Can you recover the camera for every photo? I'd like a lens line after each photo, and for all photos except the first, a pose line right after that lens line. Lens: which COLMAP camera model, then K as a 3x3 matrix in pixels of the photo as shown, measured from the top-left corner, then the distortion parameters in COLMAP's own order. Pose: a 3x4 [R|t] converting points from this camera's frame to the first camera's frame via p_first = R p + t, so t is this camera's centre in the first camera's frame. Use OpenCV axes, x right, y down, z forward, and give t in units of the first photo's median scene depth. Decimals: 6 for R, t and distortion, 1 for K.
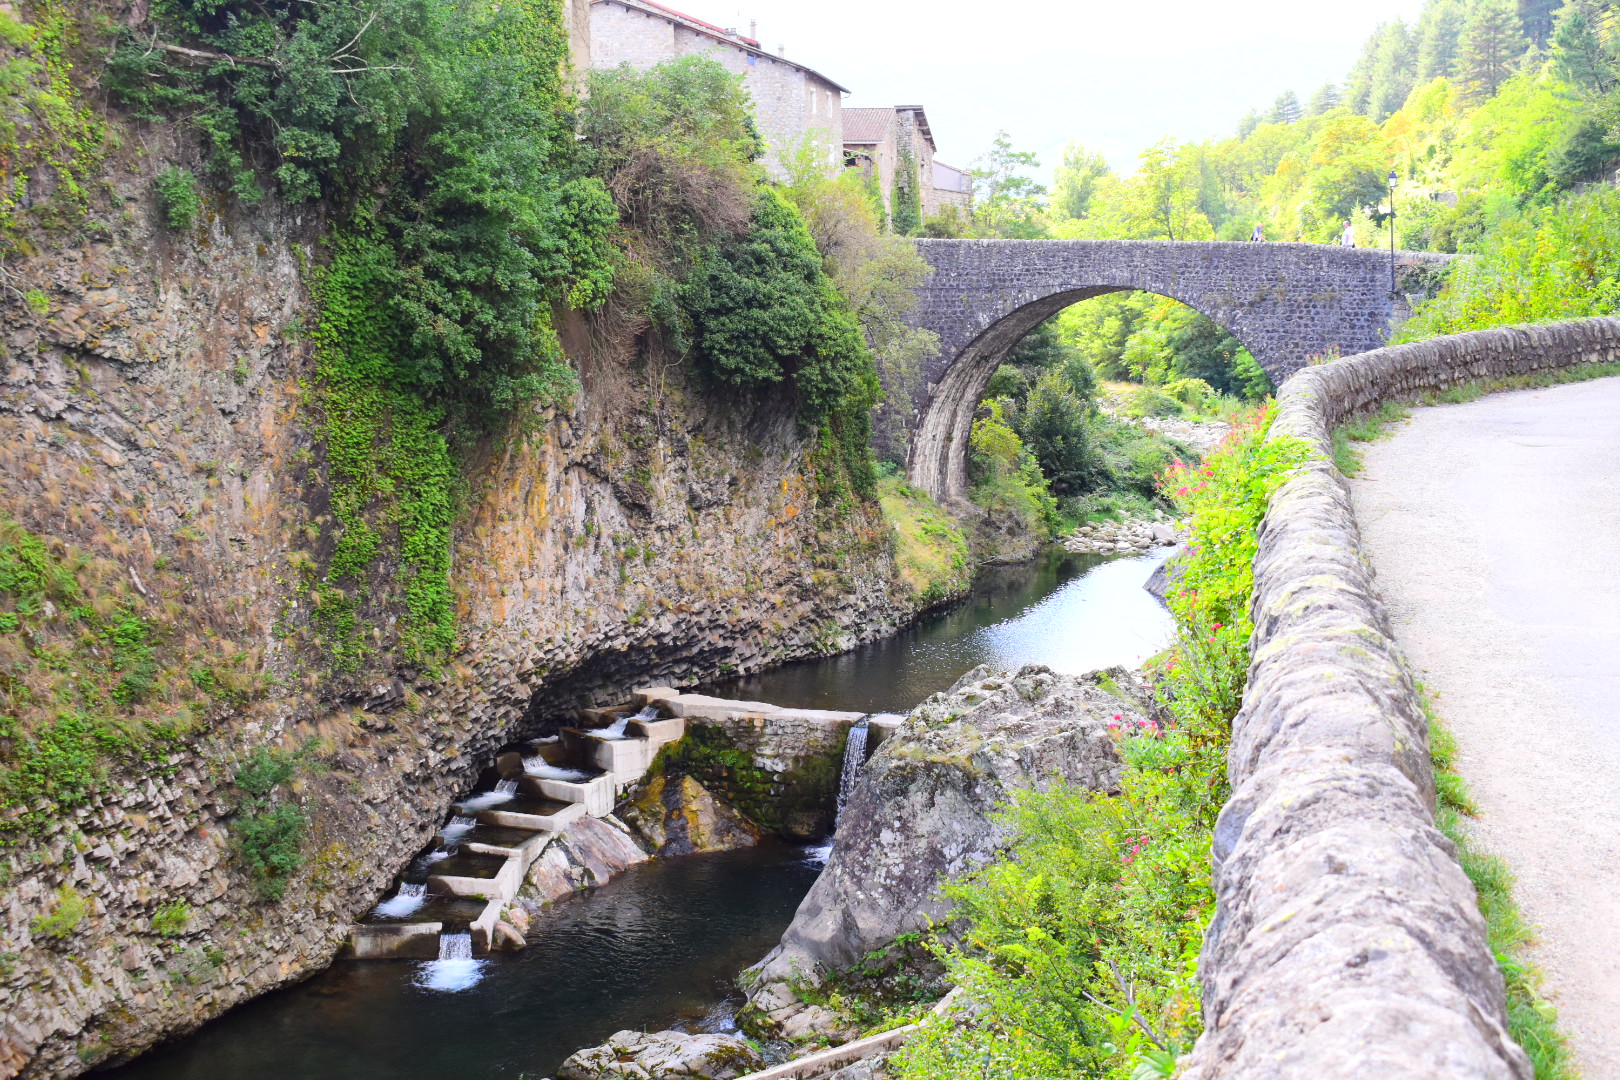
lens RADIAL K [[1965.6, 0, 810.0], [0, 1965.6, 540.0], [0, 0, 1]] dist [-0.002771, -0.009103]
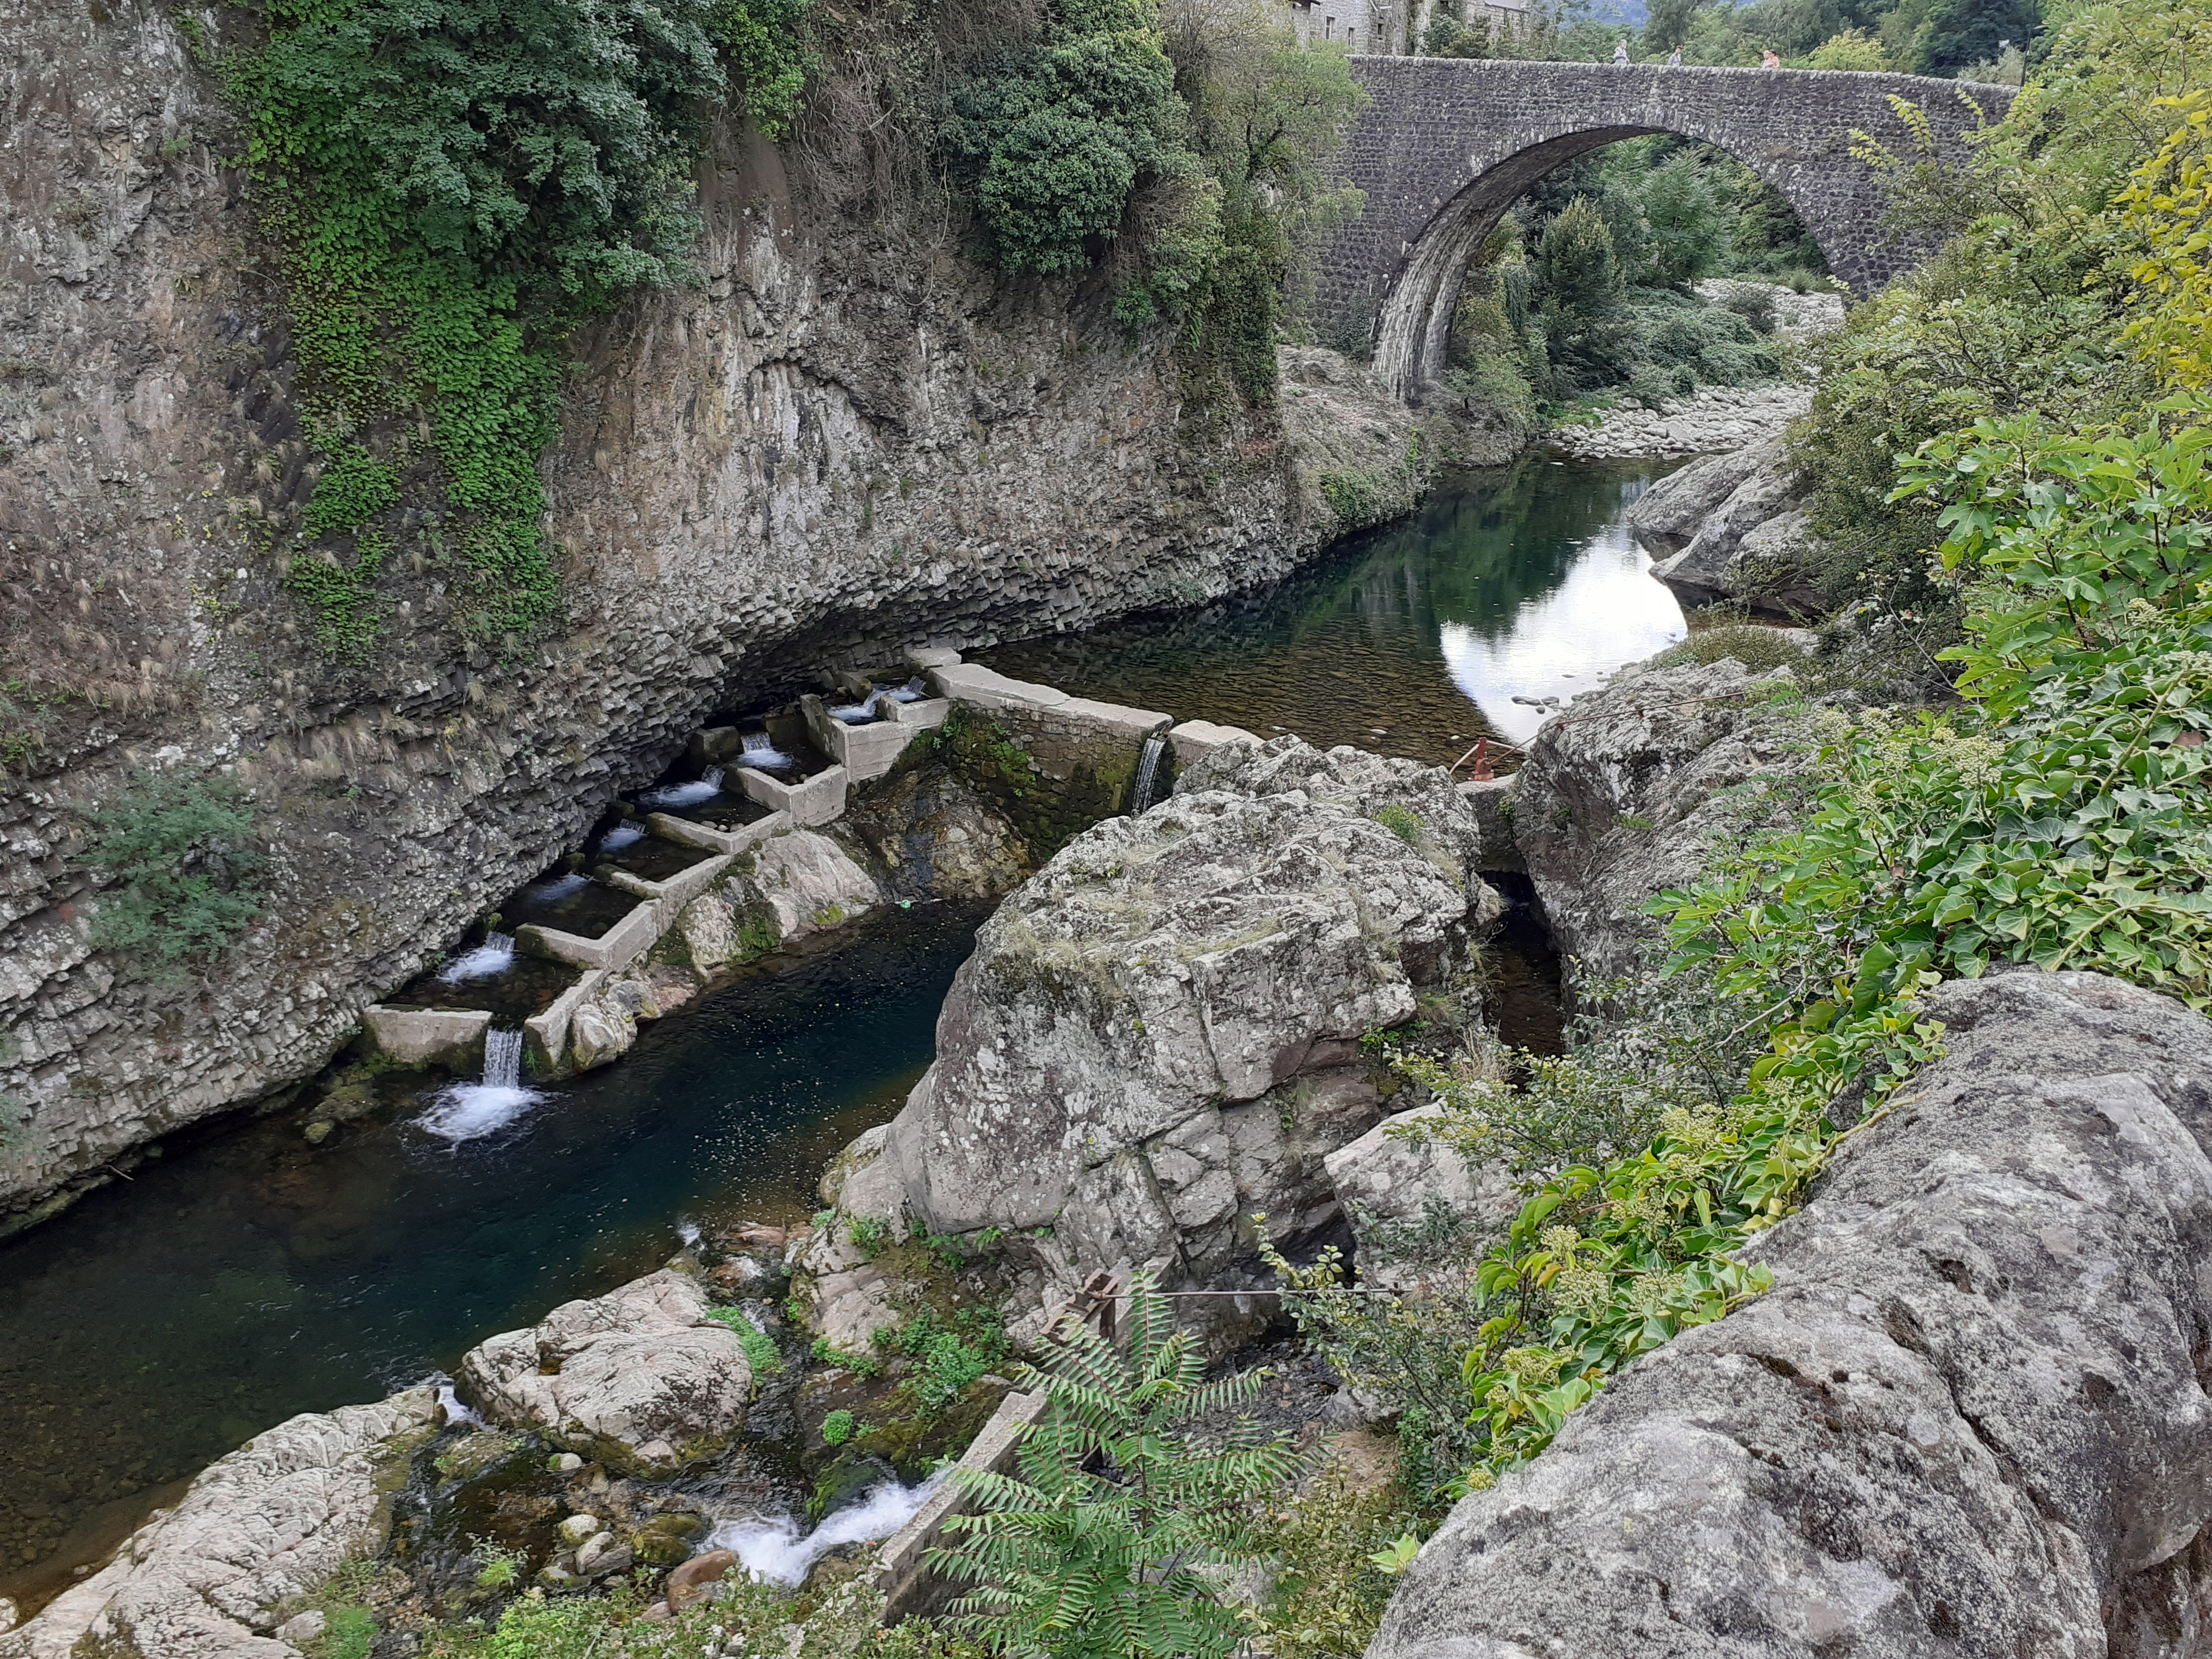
lens RADIAL K [[1740.3, 0, 1124.9], [0, 1740.3, 816.7], [0, 0, 1]] dist [0.114837, -0.208816]
pose [[0.988109, 0.087352, -0.126535, 0.100637], [-0.053118, 0.966212, 0.252215, -0.044760], [0.144291, -0.242495, 0.959363, 0.342466]]
